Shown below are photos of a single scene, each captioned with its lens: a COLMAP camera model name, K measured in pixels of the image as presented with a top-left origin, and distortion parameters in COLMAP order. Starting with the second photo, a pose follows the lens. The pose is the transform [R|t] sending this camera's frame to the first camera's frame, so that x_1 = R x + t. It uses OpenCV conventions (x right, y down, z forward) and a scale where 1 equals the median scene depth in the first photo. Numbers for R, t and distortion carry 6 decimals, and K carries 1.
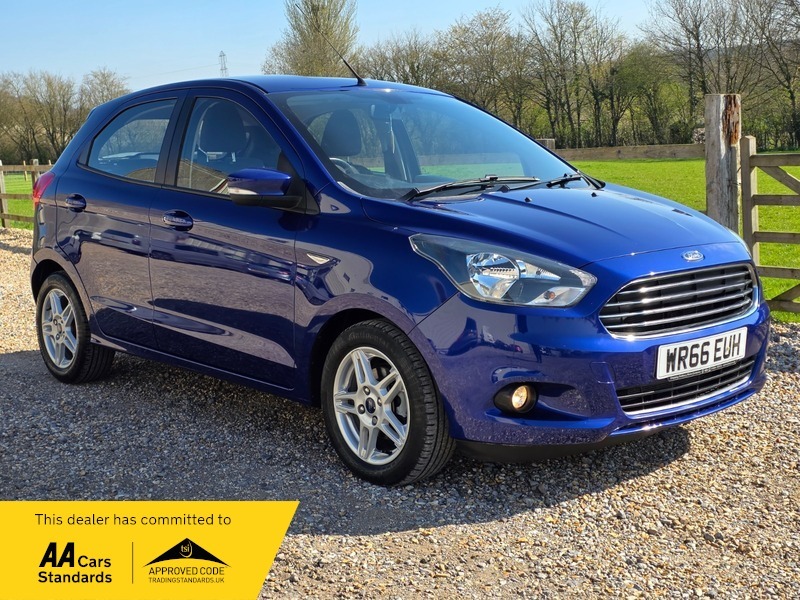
lens RADIAL K [[1067.0, 0, 400.0], [0, 1067.0, 300.0], [0, 0, 1]] dist [0.219515, -0.772603]
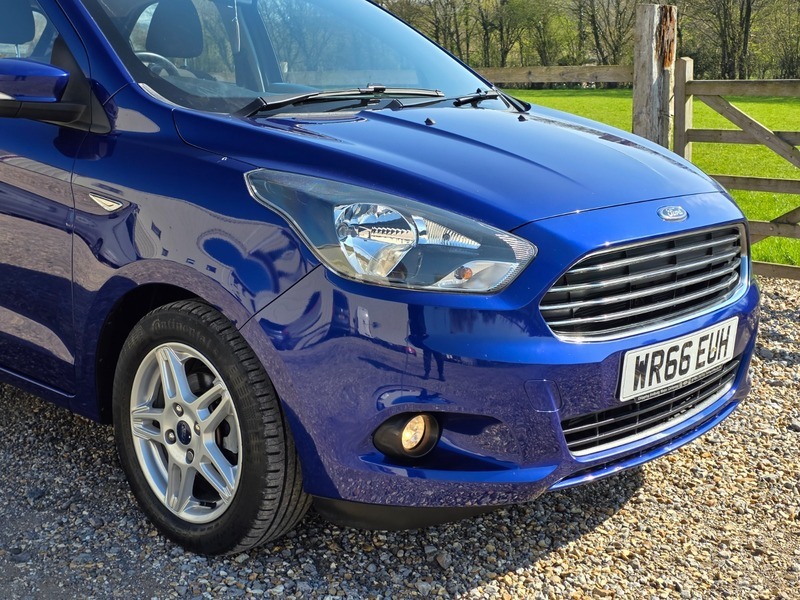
lens RADIAL K [[1067.0, 0, 400.0], [0, 1067.0, 300.0], [0, 0, 1]] dist [0.219515, -0.772603]
pose [[0.994063, 0.012795, 0.108056, 0.031093], [-0.019686, 0.997822, 0.062950, -0.025291], [-0.107015, -0.064704, 0.992150, 0.342917]]
